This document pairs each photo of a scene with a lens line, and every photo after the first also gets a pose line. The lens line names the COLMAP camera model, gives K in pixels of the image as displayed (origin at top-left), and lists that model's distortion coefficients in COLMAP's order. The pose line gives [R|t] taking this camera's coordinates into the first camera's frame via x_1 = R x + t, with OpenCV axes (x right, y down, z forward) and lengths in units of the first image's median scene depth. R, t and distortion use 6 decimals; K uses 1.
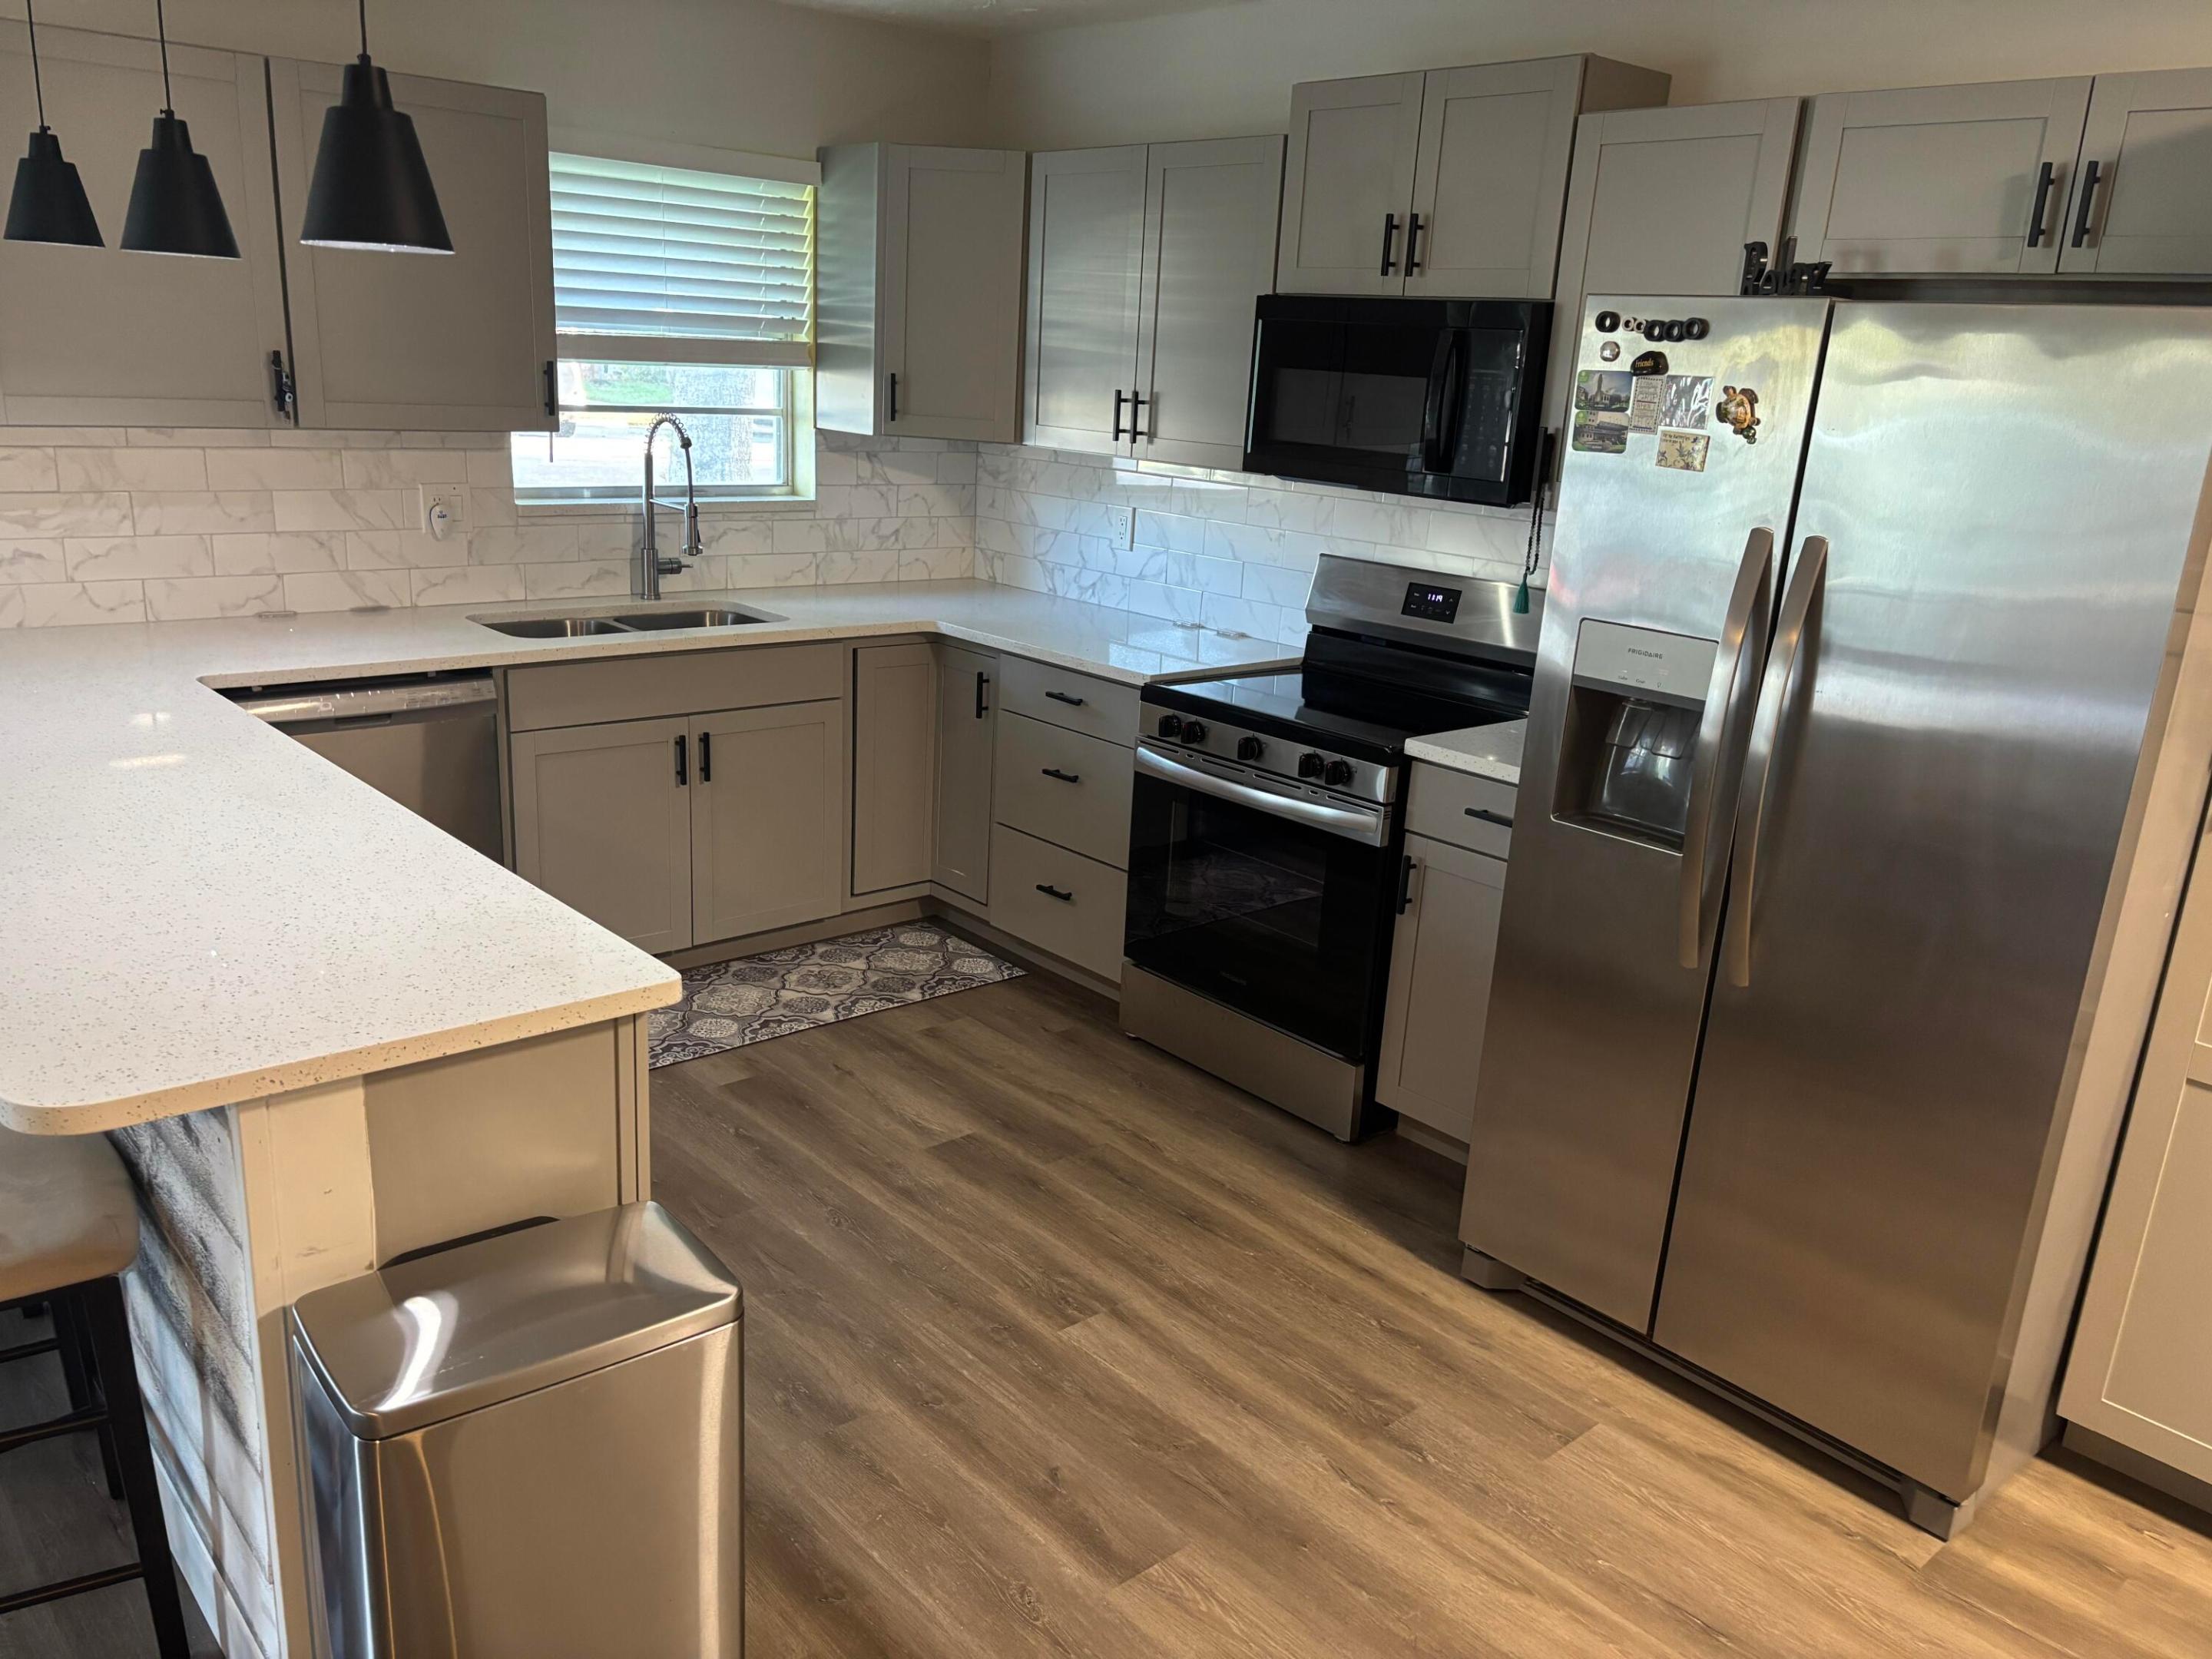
lens RADIAL K [[1672.0, 0, 1099.0], [0, 1672.0, 852.5], [0, 0, 1]] dist [0.049582, -0.050874]
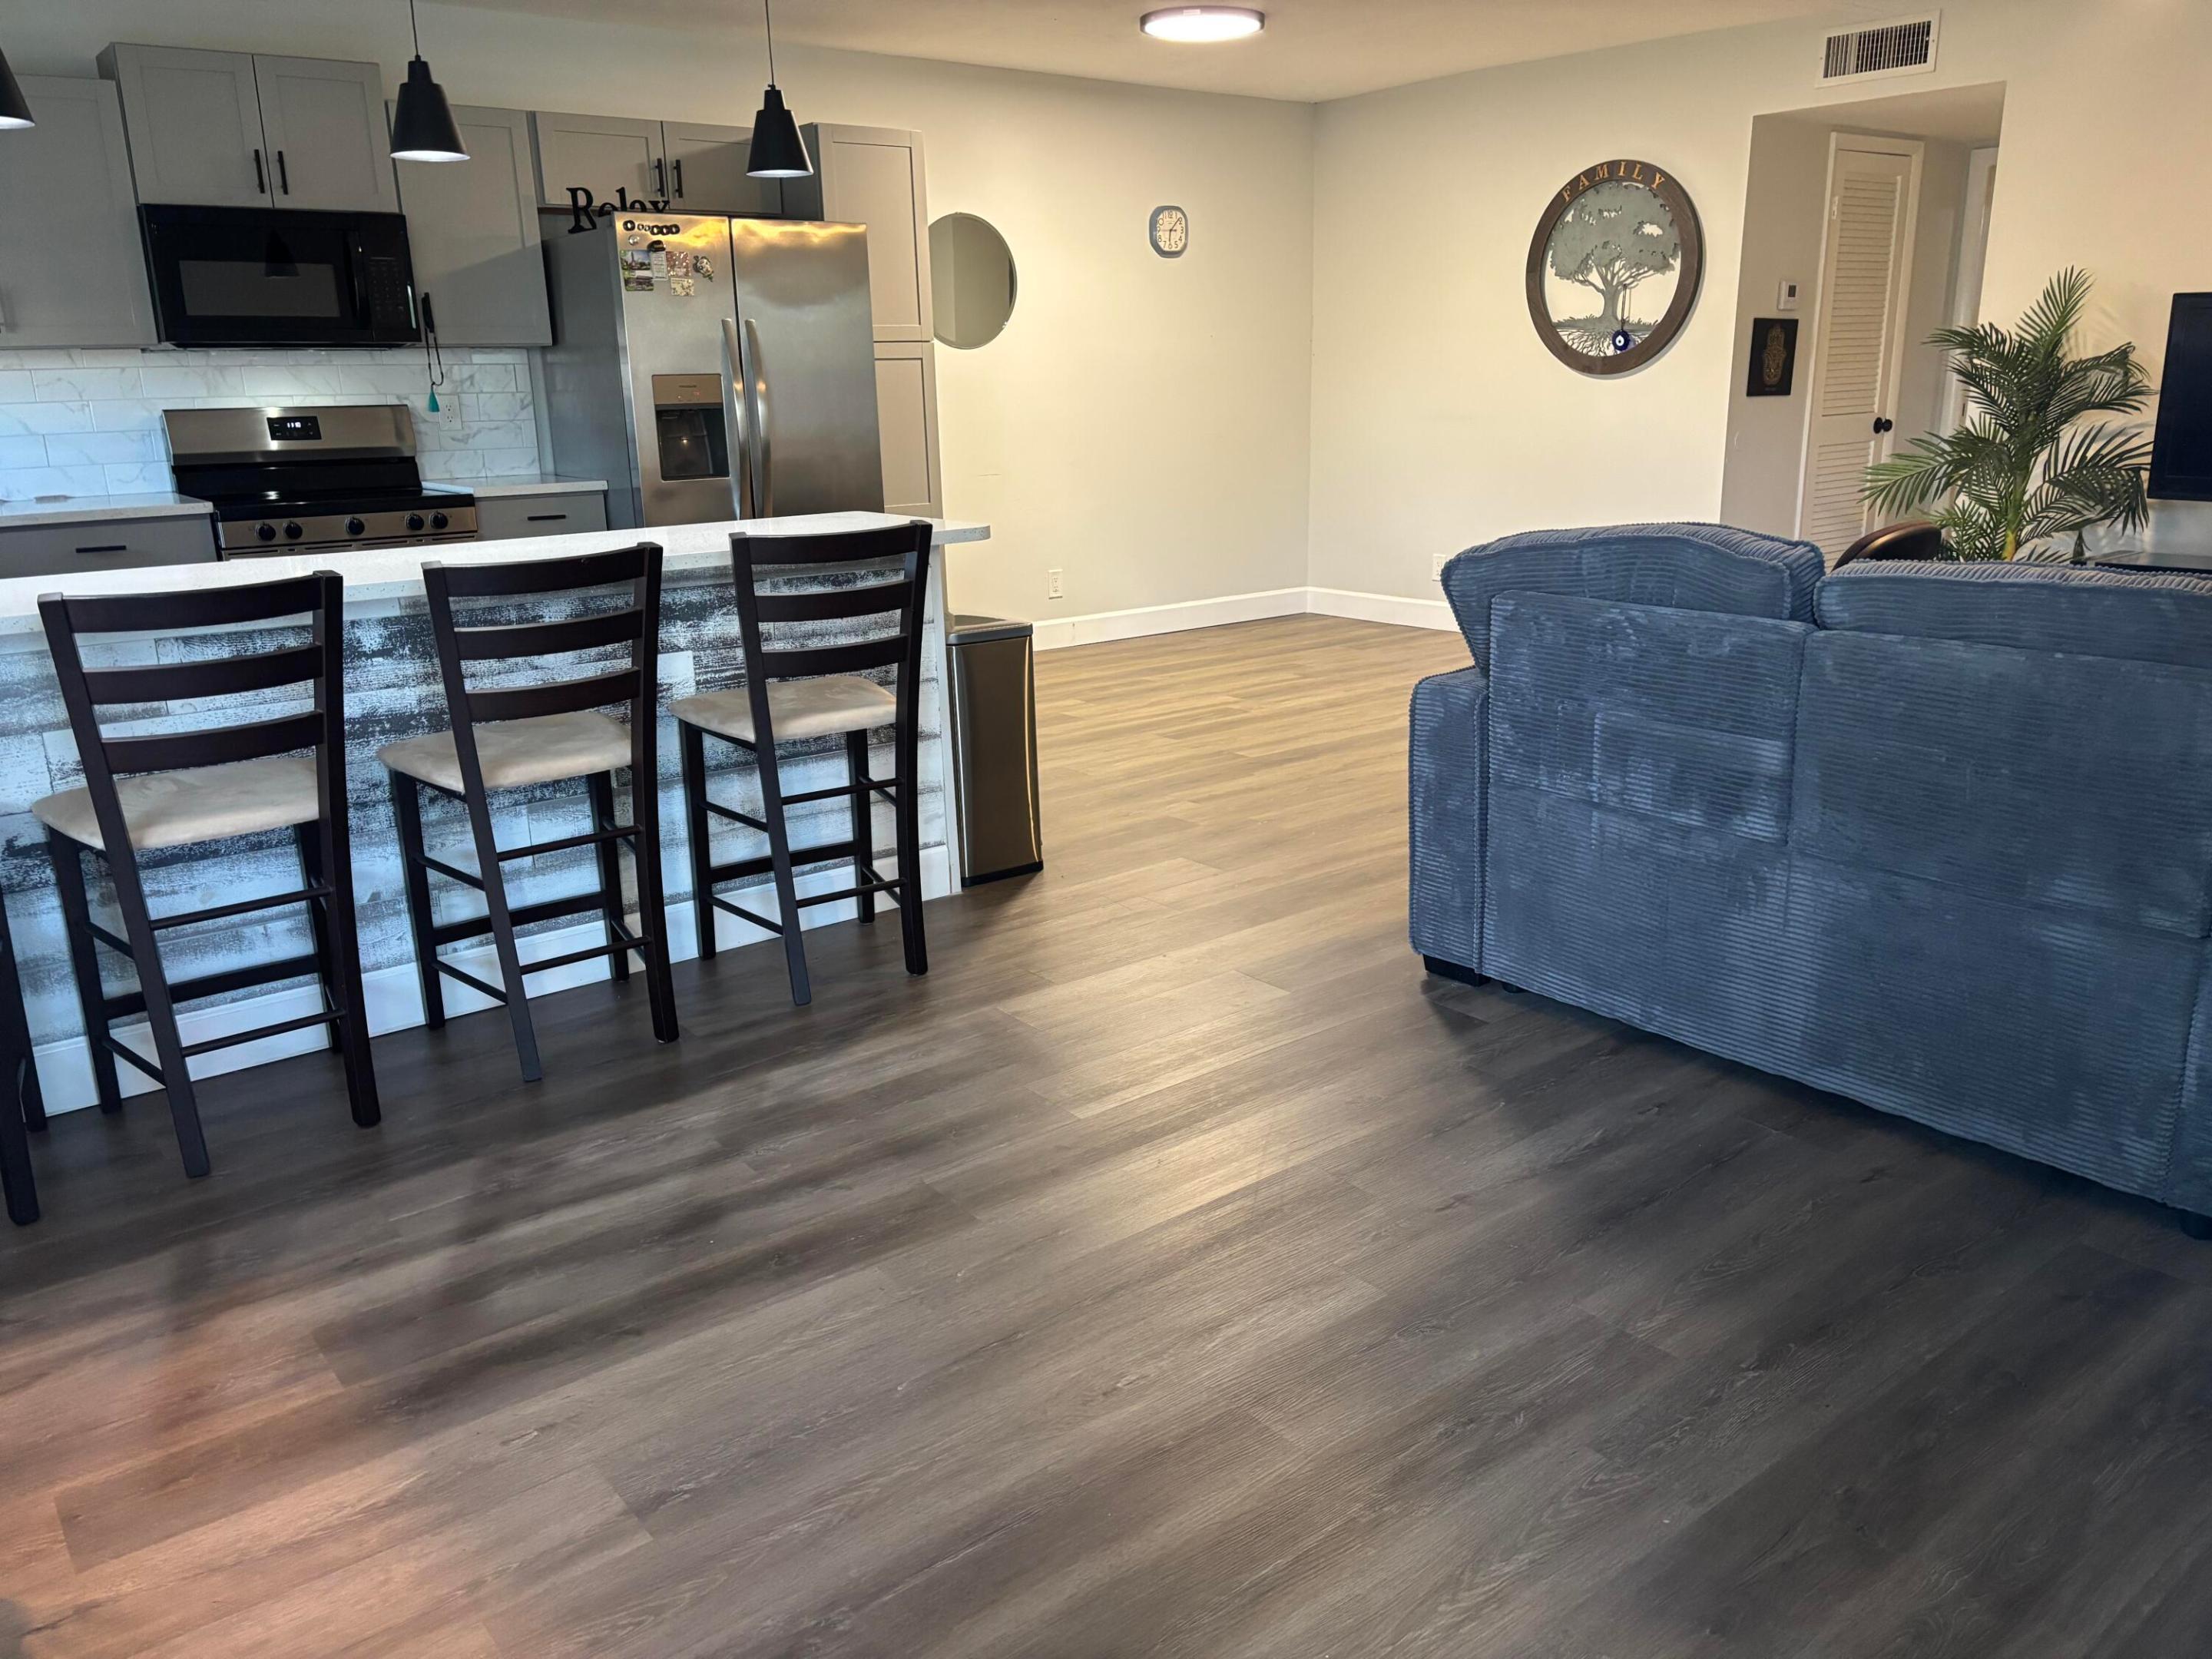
lens RADIAL K [[1672.0, 0, 1126.0], [0, 1672.0, 829.6], [0, 0, 1]] dist [0.049582, -0.050874]
pose [[0.048720, -0.321125, 0.945783, -1.346801], [0.307928, 0.905614, 0.291624, -0.045926], [-0.950162, 0.277025, 0.143005, 0.248420]]
